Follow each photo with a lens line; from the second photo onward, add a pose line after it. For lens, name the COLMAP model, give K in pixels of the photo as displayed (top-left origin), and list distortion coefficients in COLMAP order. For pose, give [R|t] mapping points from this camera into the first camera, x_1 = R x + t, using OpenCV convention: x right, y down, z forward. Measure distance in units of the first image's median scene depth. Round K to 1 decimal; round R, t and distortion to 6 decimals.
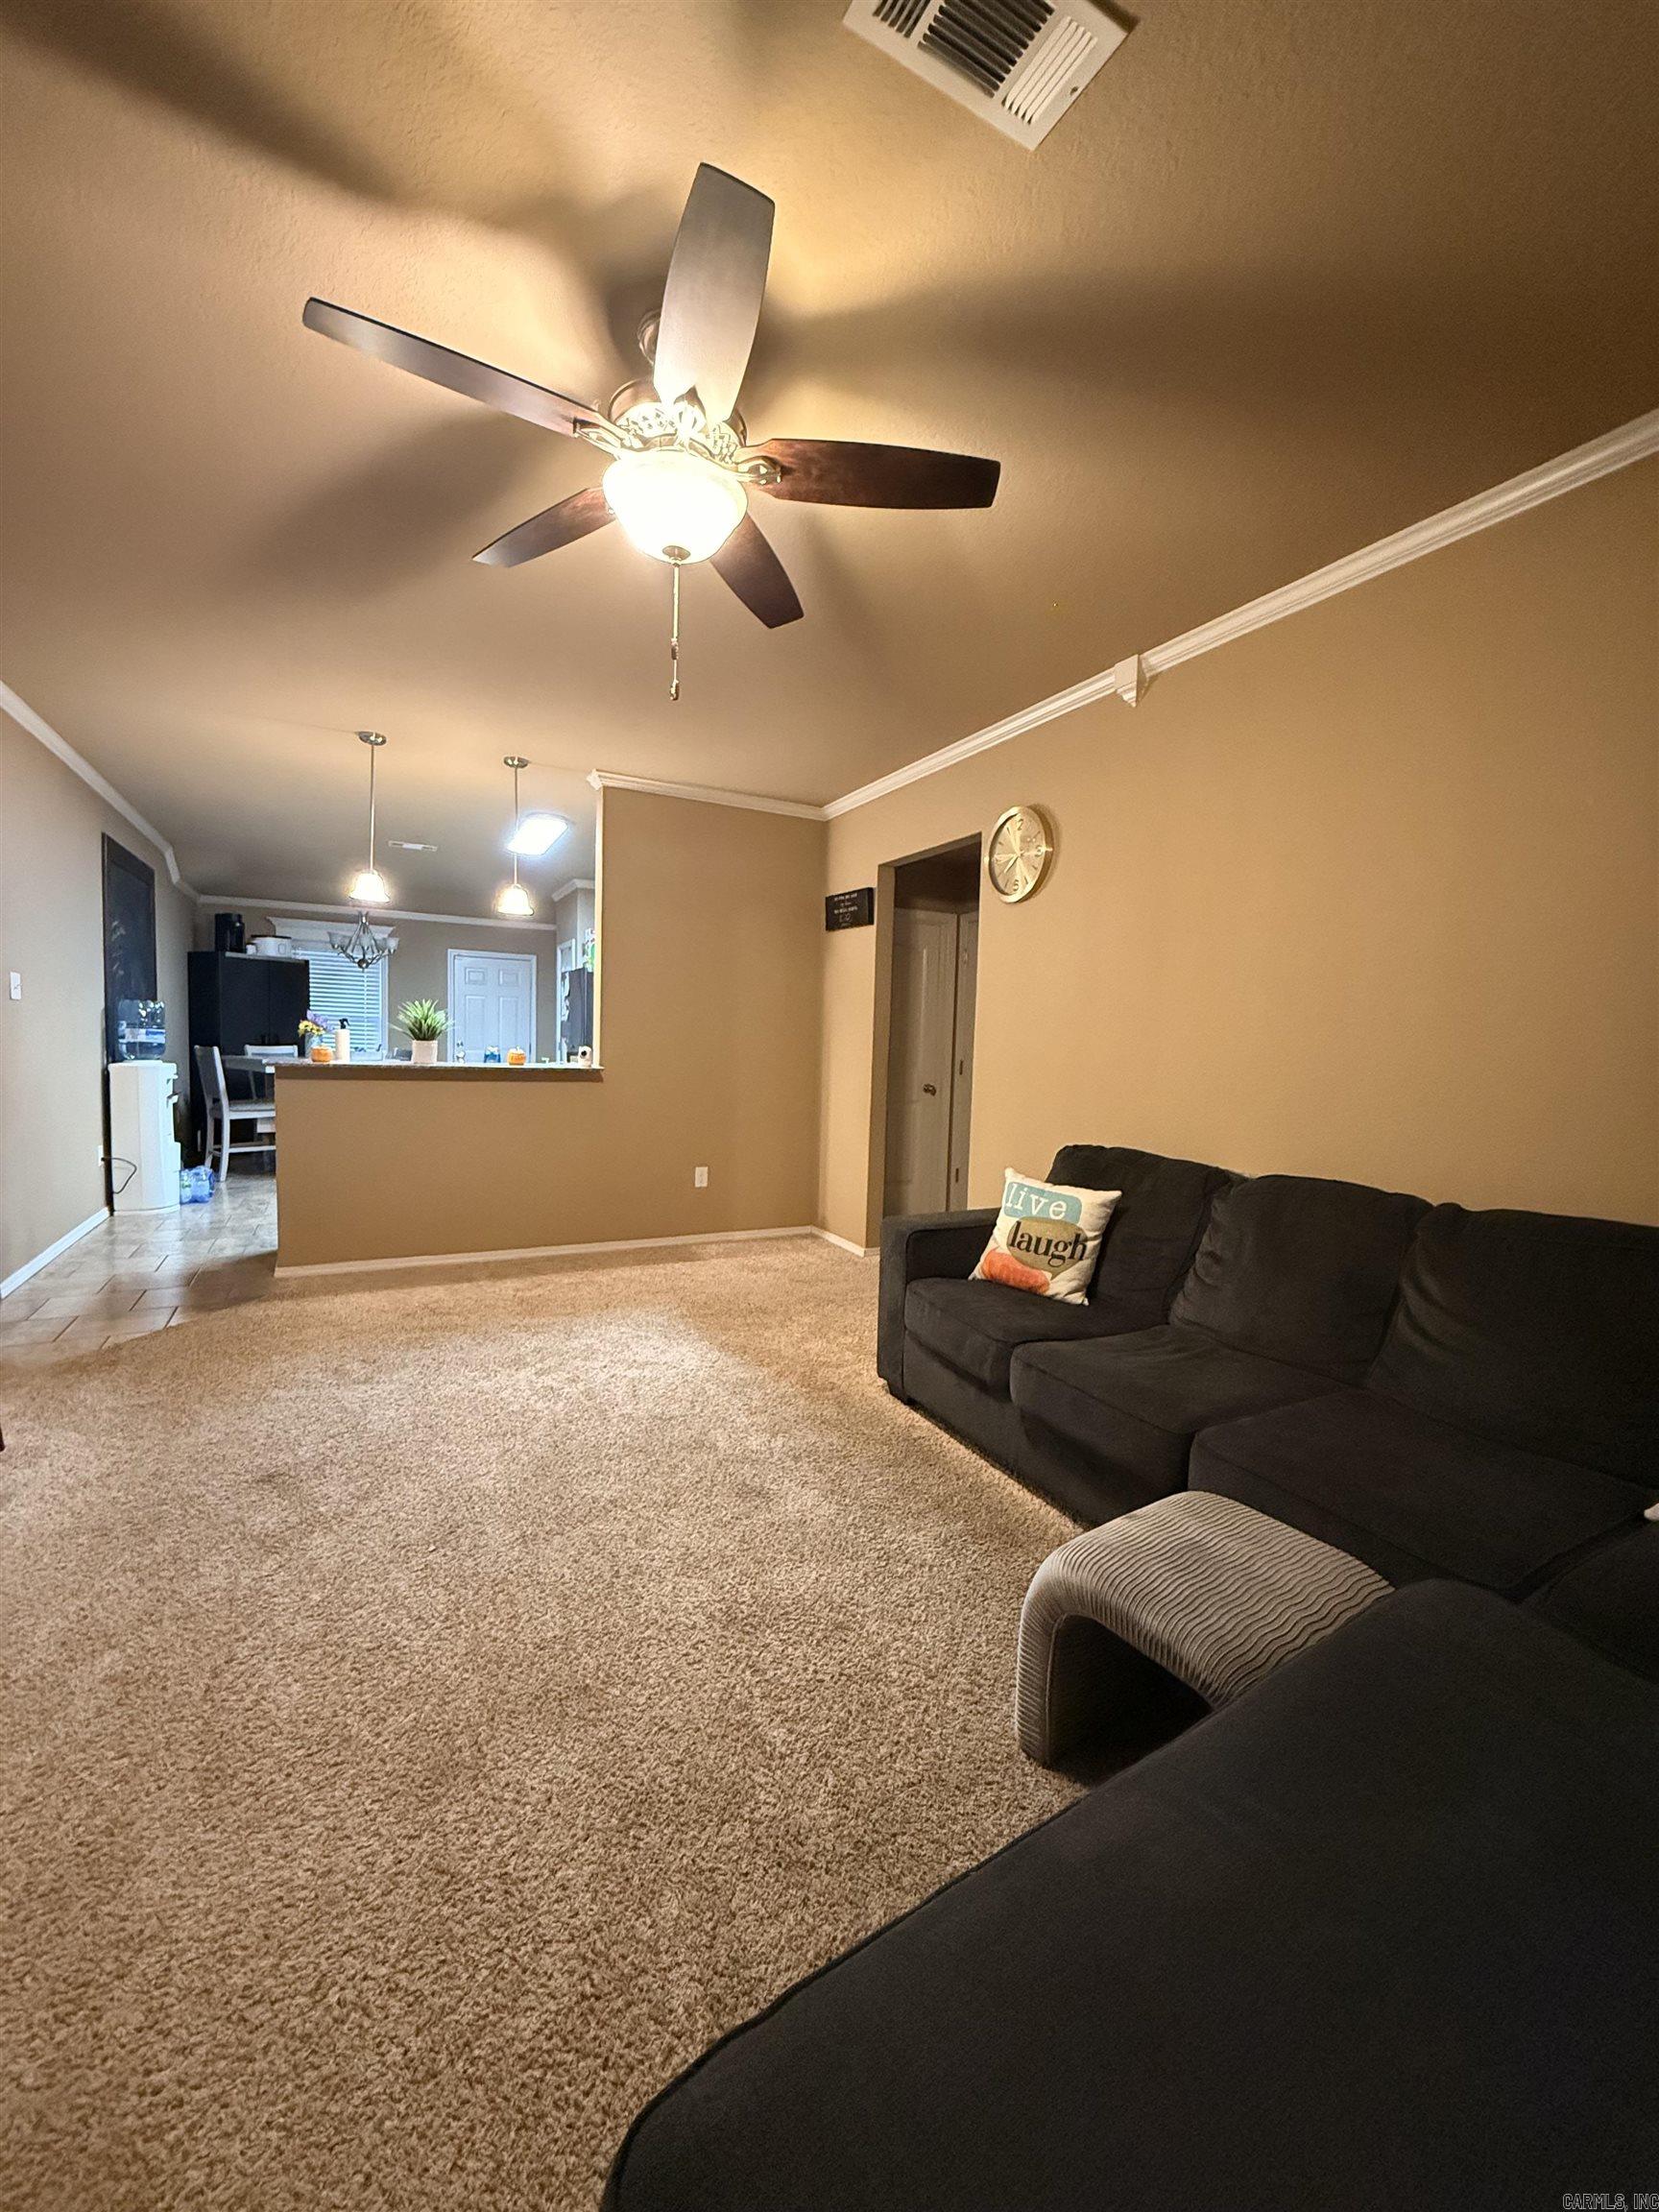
lens RADIAL K [[880.4, 0, 837.6], [0, 880.4, 1101.7], [0, 0, 1]] dist [-0.000306, -0.000004]
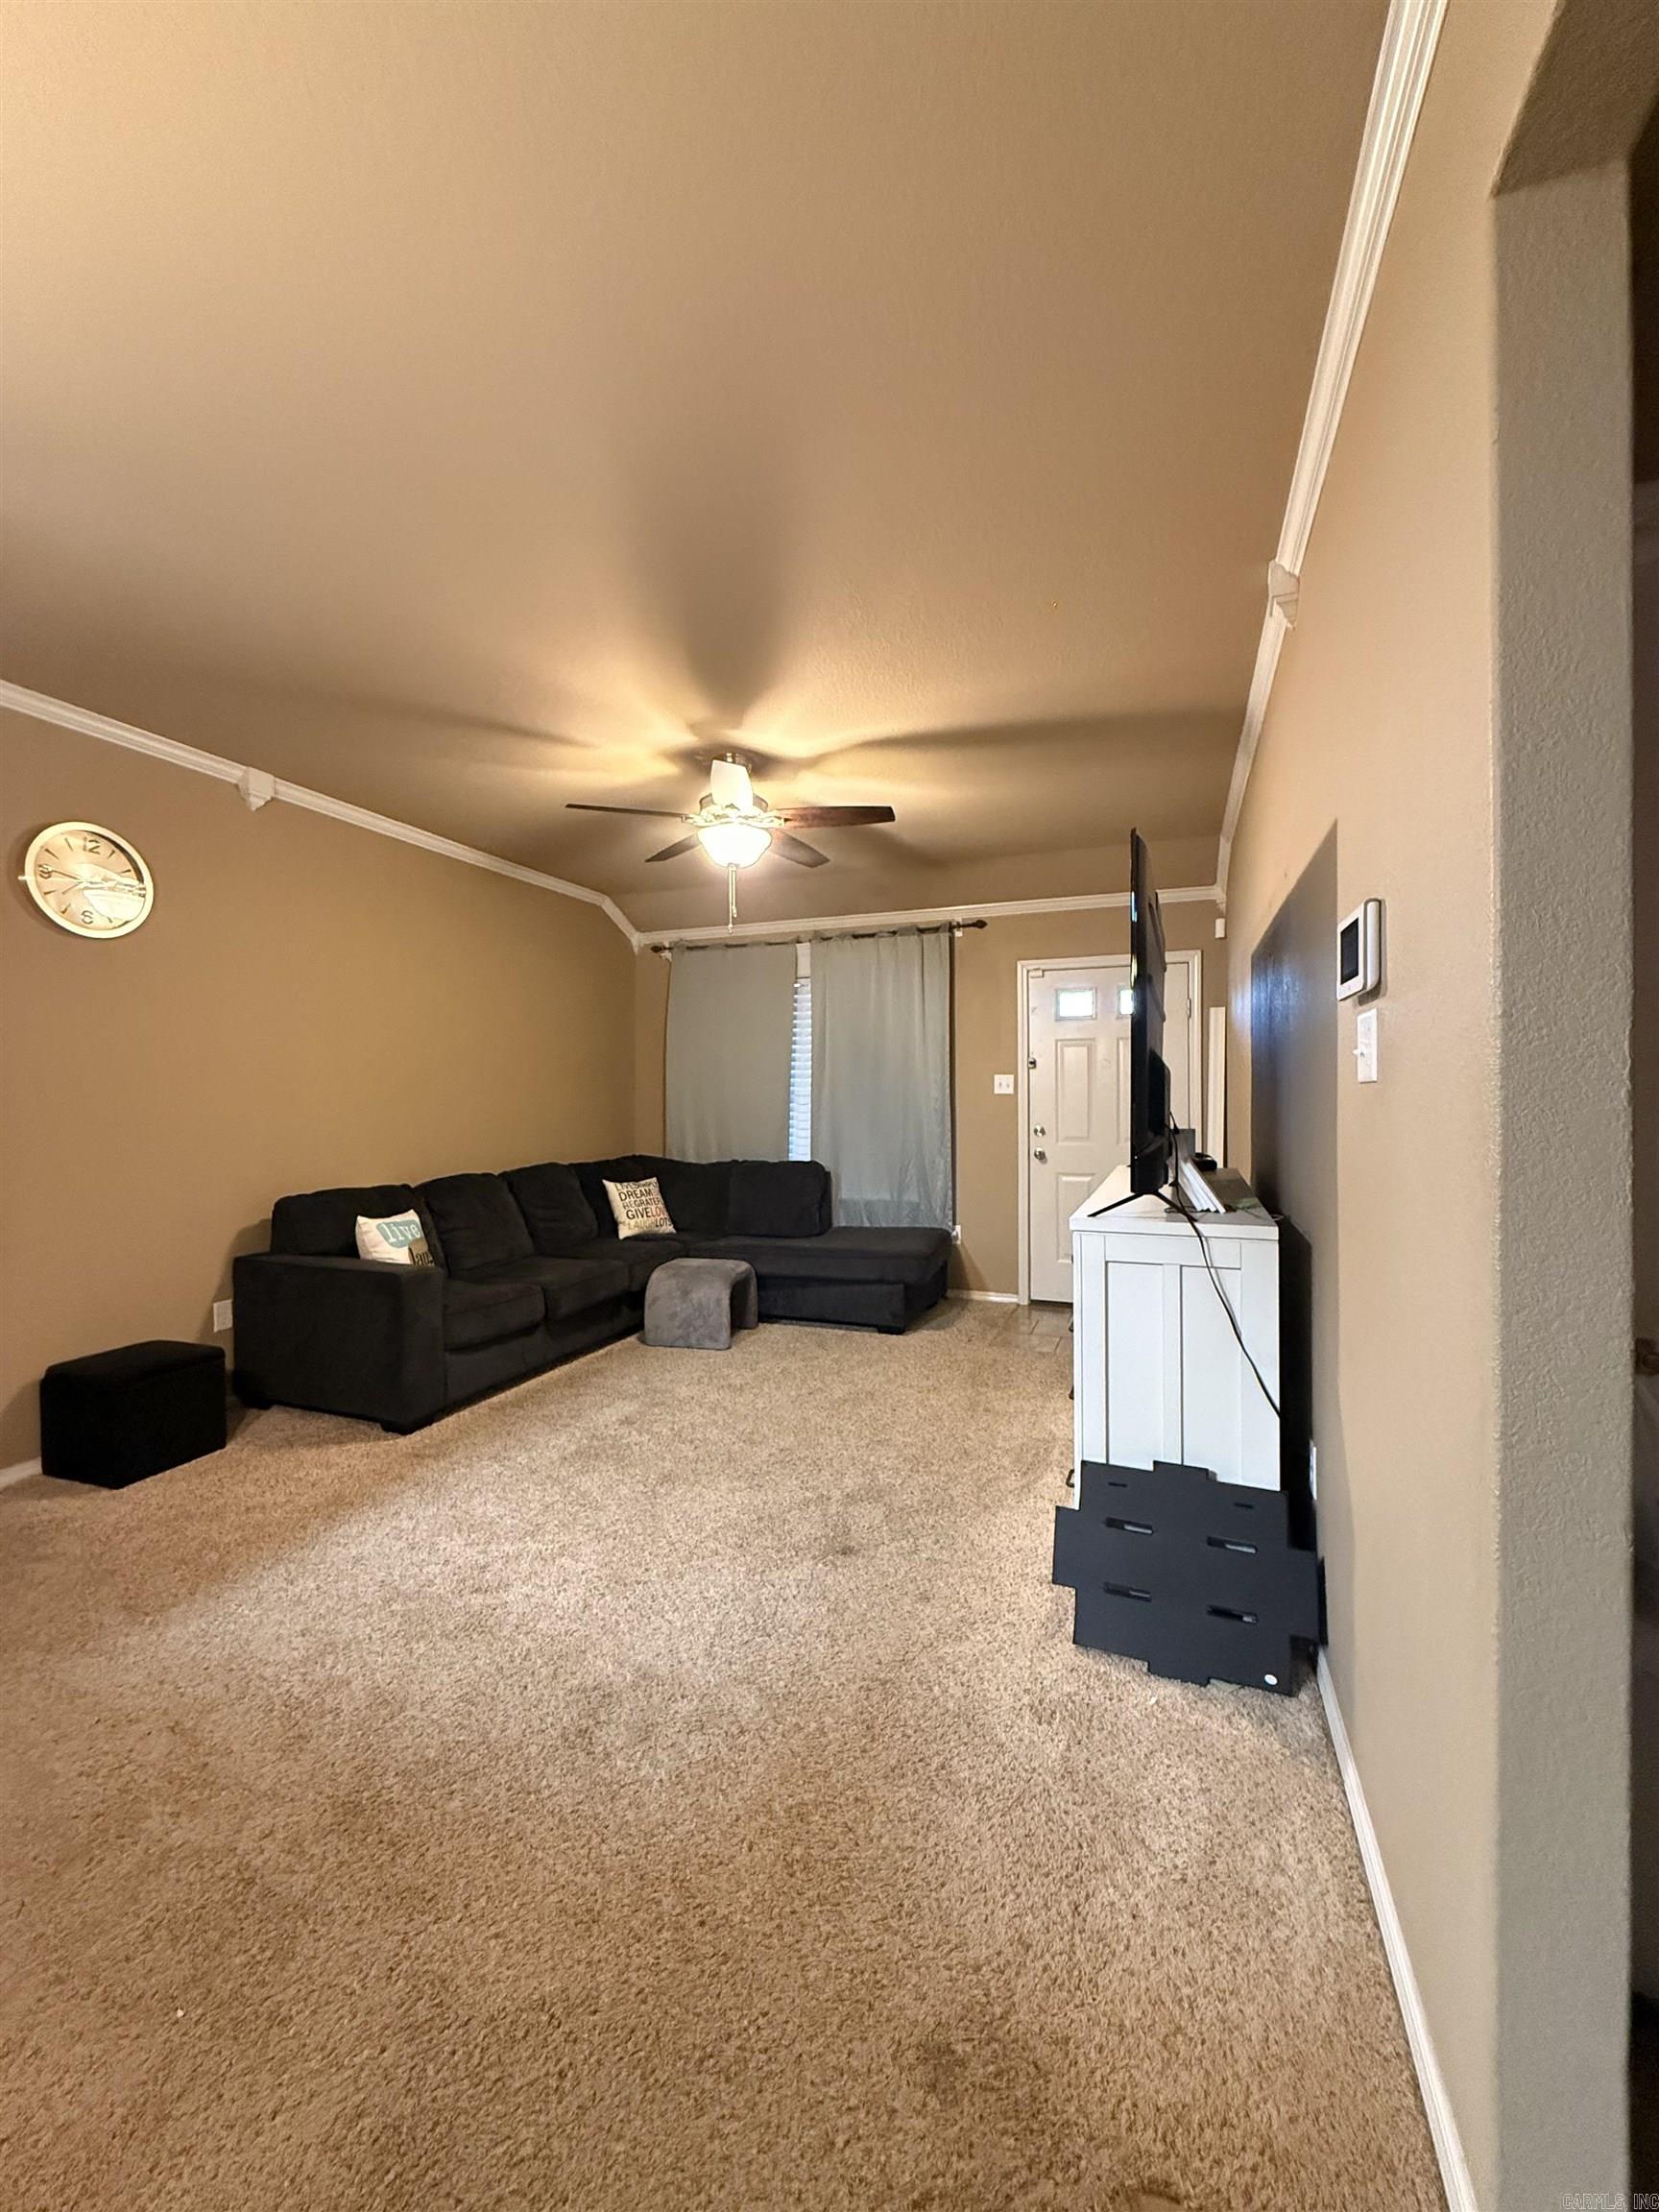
lens RADIAL K [[880.4, 0, 832.4], [0, 880.4, 1103.2], [0, 0, 1]] dist [-0.000306, -0.000004]
pose [[-0.654987, -0.030502, 0.755024, -1.403975], [0.033809, 0.997001, 0.069607, -0.172786], [-0.754883, 0.071118, -0.651992, 1.652150]]
